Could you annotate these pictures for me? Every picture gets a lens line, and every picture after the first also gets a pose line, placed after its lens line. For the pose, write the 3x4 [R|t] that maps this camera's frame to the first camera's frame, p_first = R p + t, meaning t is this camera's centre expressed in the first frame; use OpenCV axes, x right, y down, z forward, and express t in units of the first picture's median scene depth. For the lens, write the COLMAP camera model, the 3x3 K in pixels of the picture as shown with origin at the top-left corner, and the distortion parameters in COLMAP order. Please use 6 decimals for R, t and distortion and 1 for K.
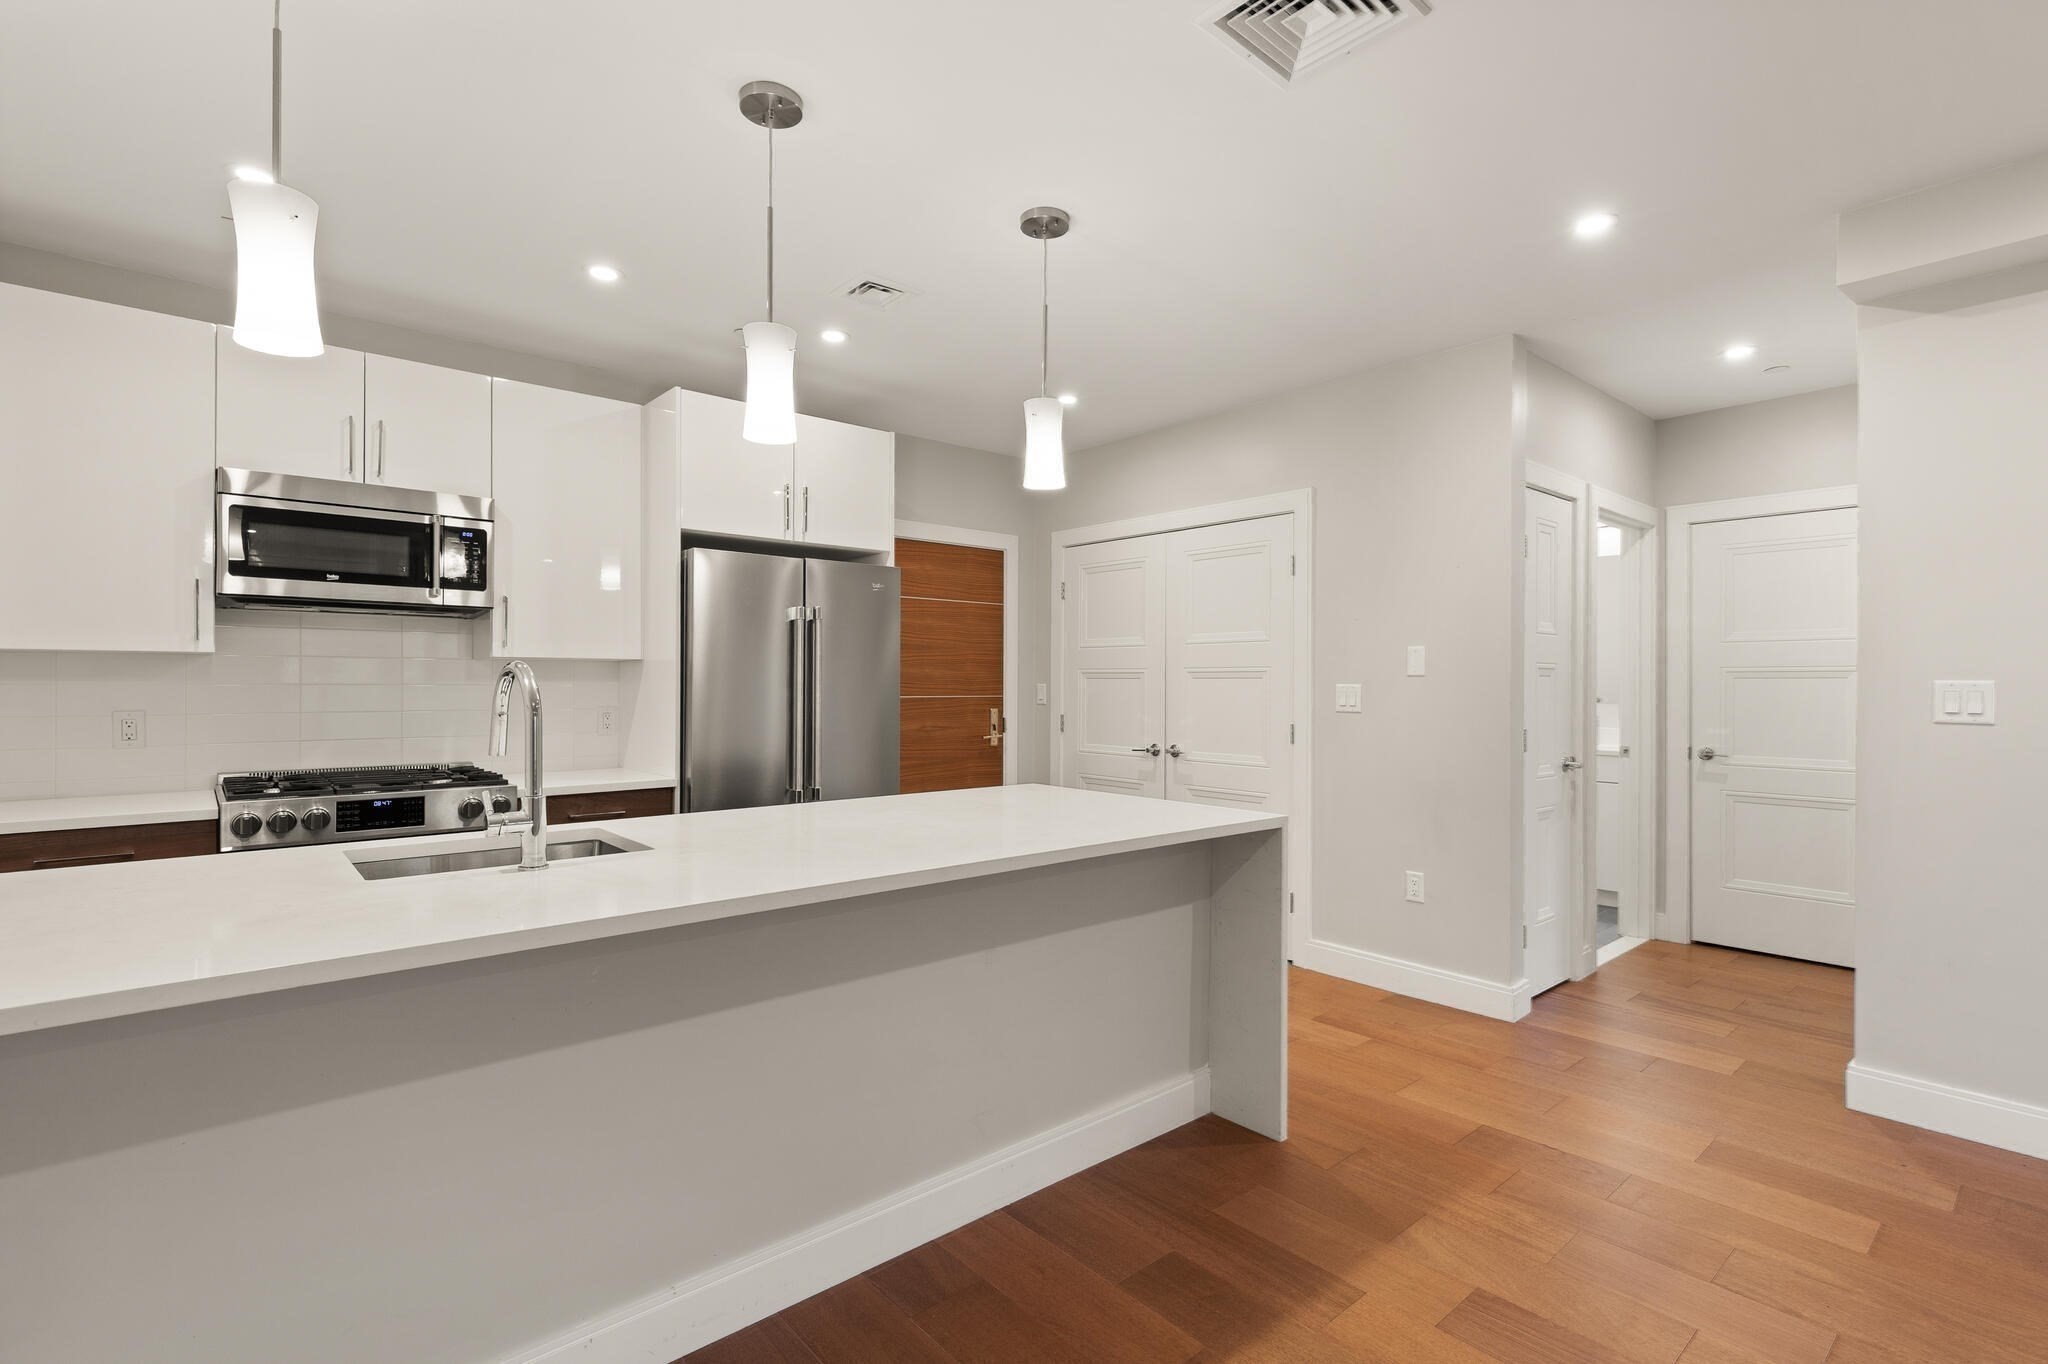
lens RADIAL K [[950.9, 0, 1031.9], [0, 950.9, 682.7], [0, 0, 1]] dist [0.003615, 0.000044]
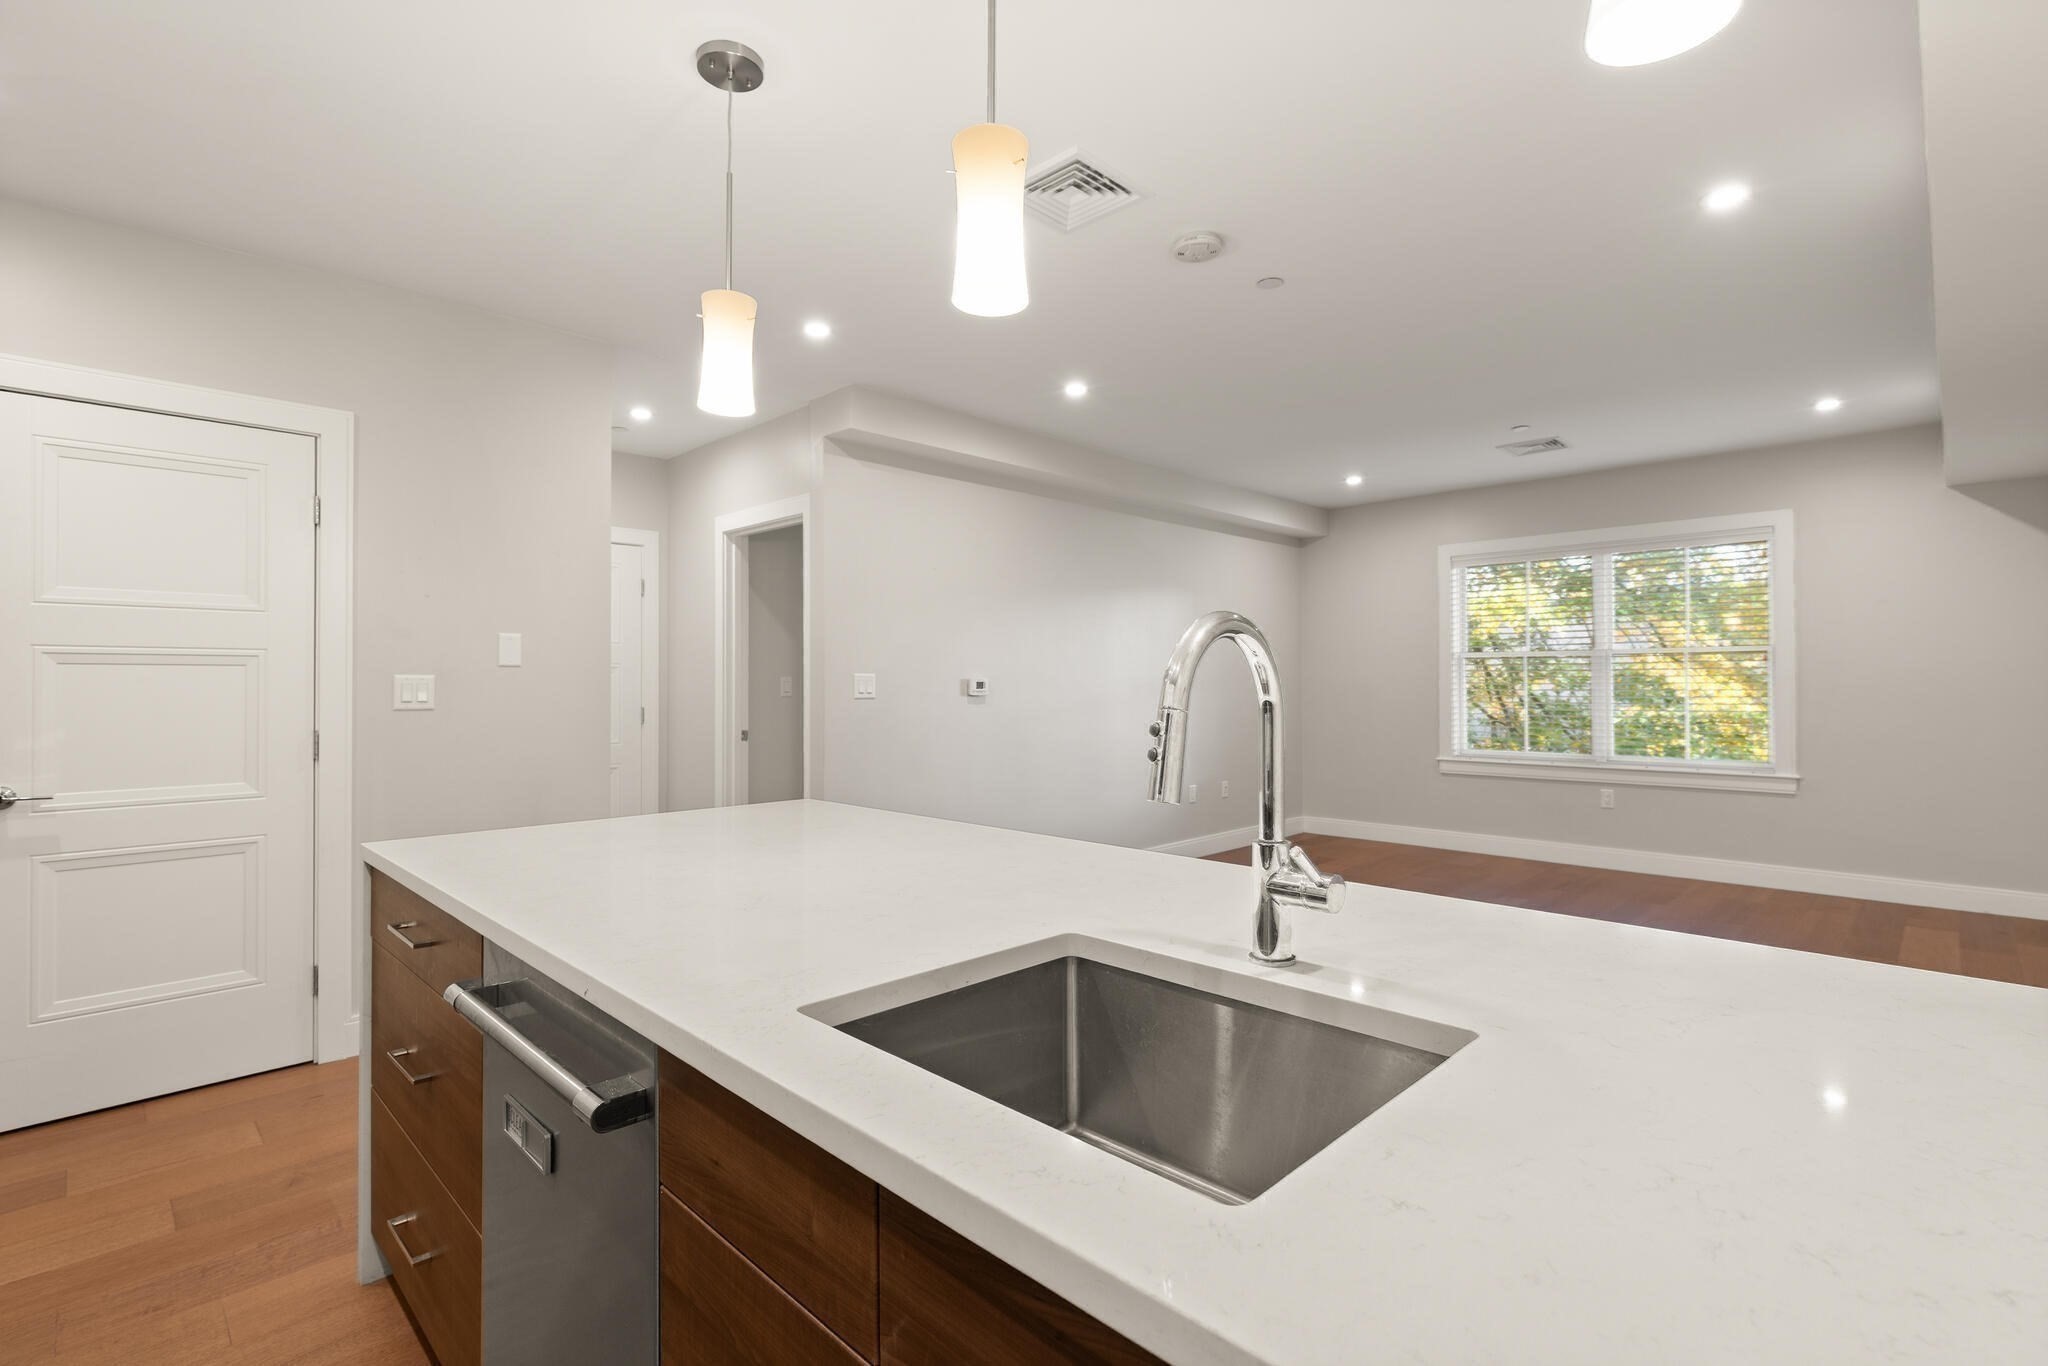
lens RADIAL K [[936.8, 0, 1026.4], [0, 936.8, 670.9], [0, 0, 1]] dist [0.000084, -0.000450]
pose [[-0.076881, 0.010978, 0.996980, -0.520741], [0.001340, 0.999940, -0.010907, 0.007751], [-0.997039, 0.000498, -0.076891, 0.571130]]
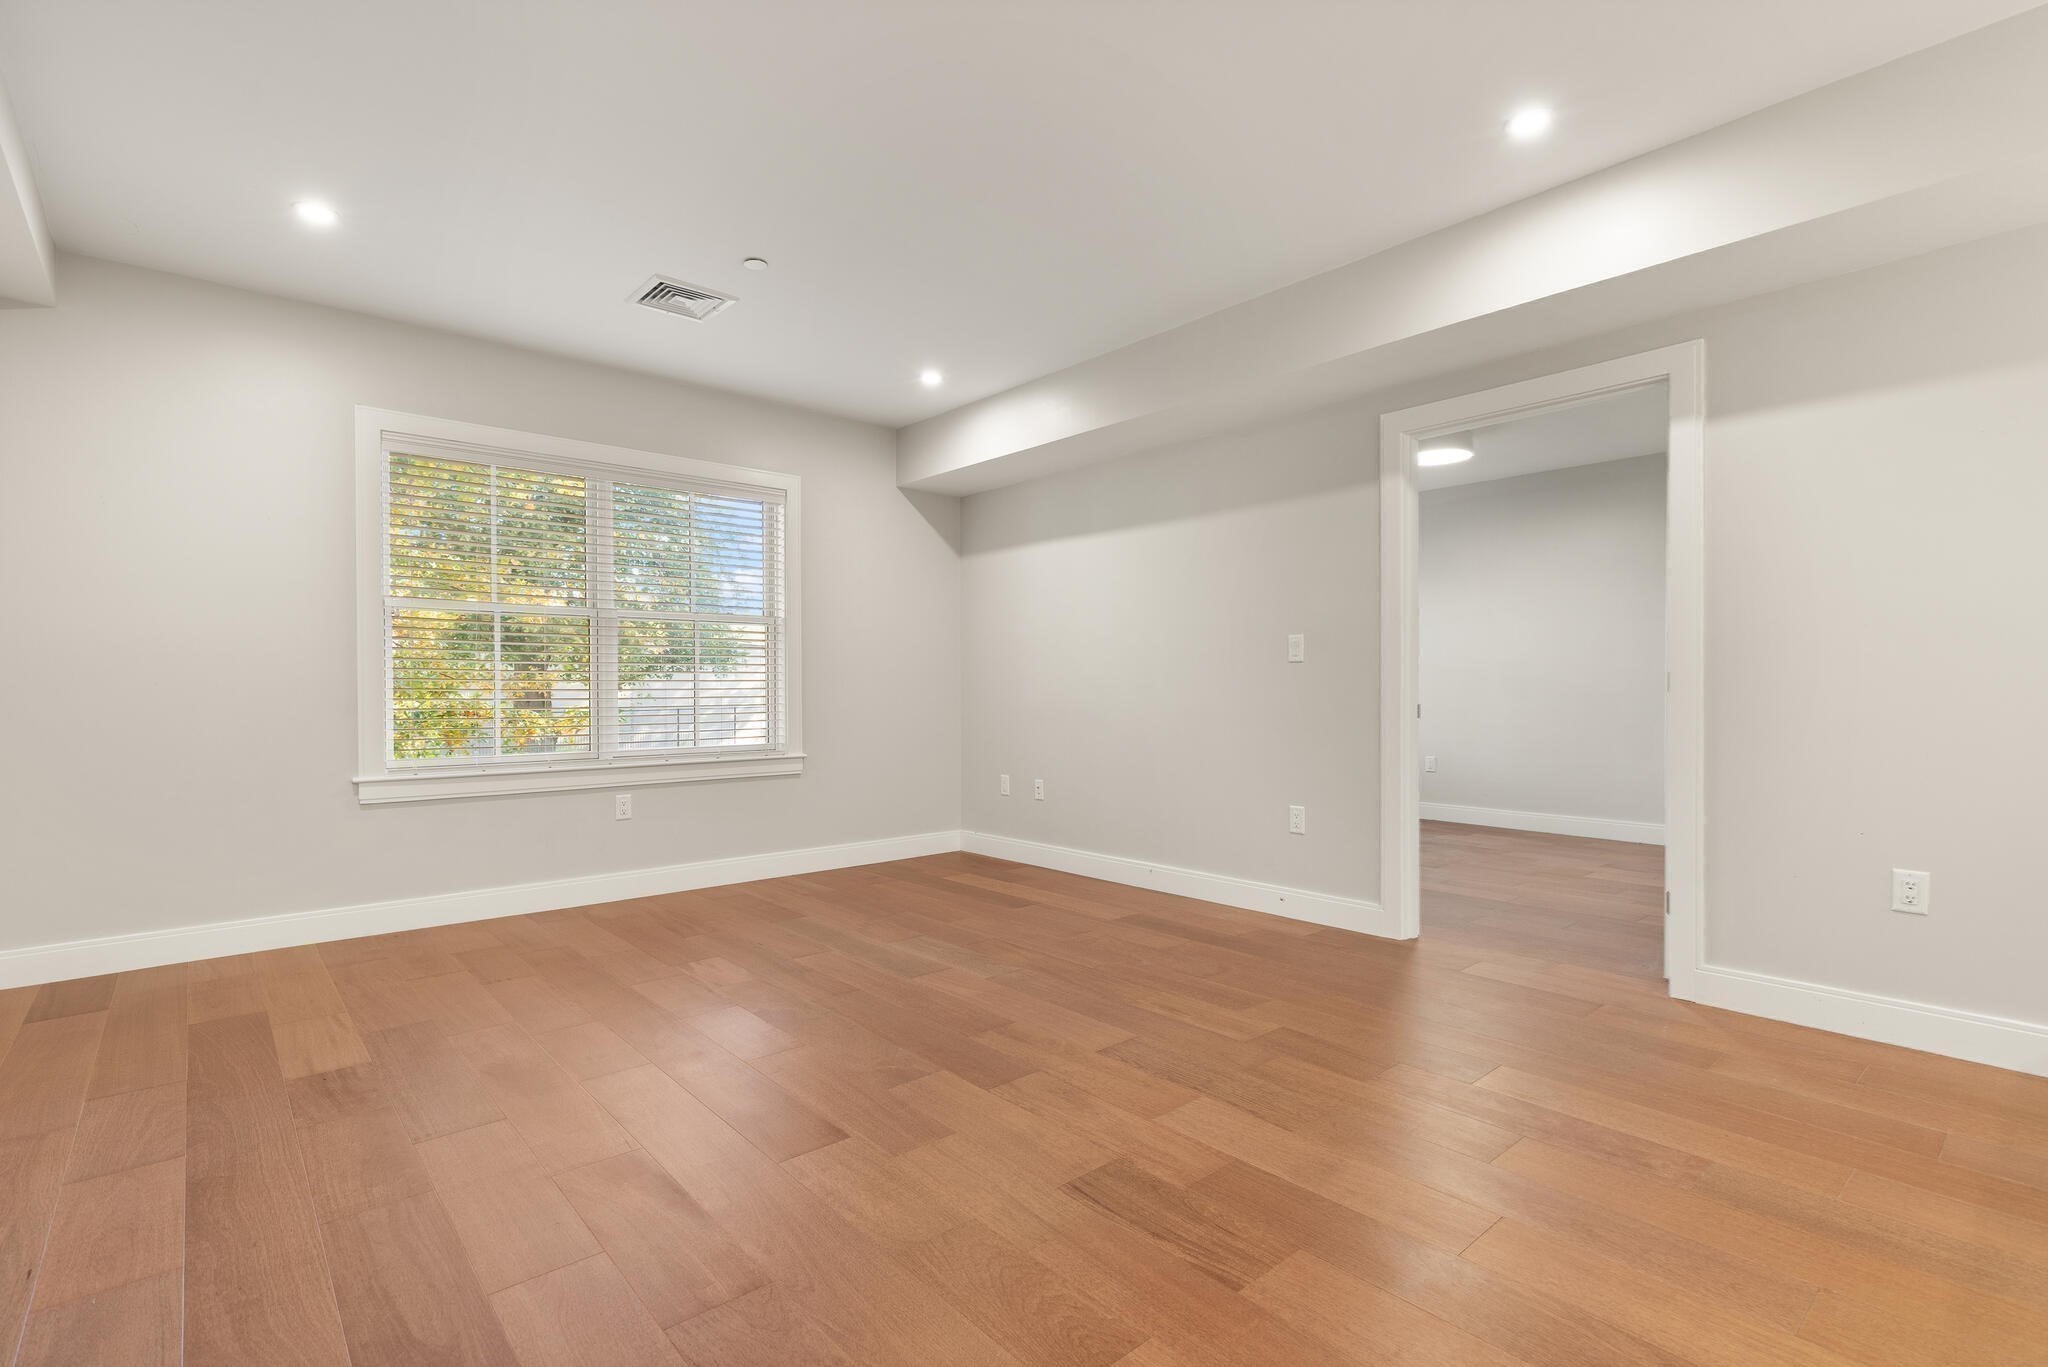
lens RADIAL K [[950.9, 0, 1031.9], [0, 950.9, 684.2], [0, 0, 1]] dist [0.003615, 0.000044]
pose [[-0.999966, 0.000517, -0.008252, 0.467108], [0.000581, 0.999970, -0.007680, 0.060664], [0.008248, -0.007684, -0.999936, 0.686224]]
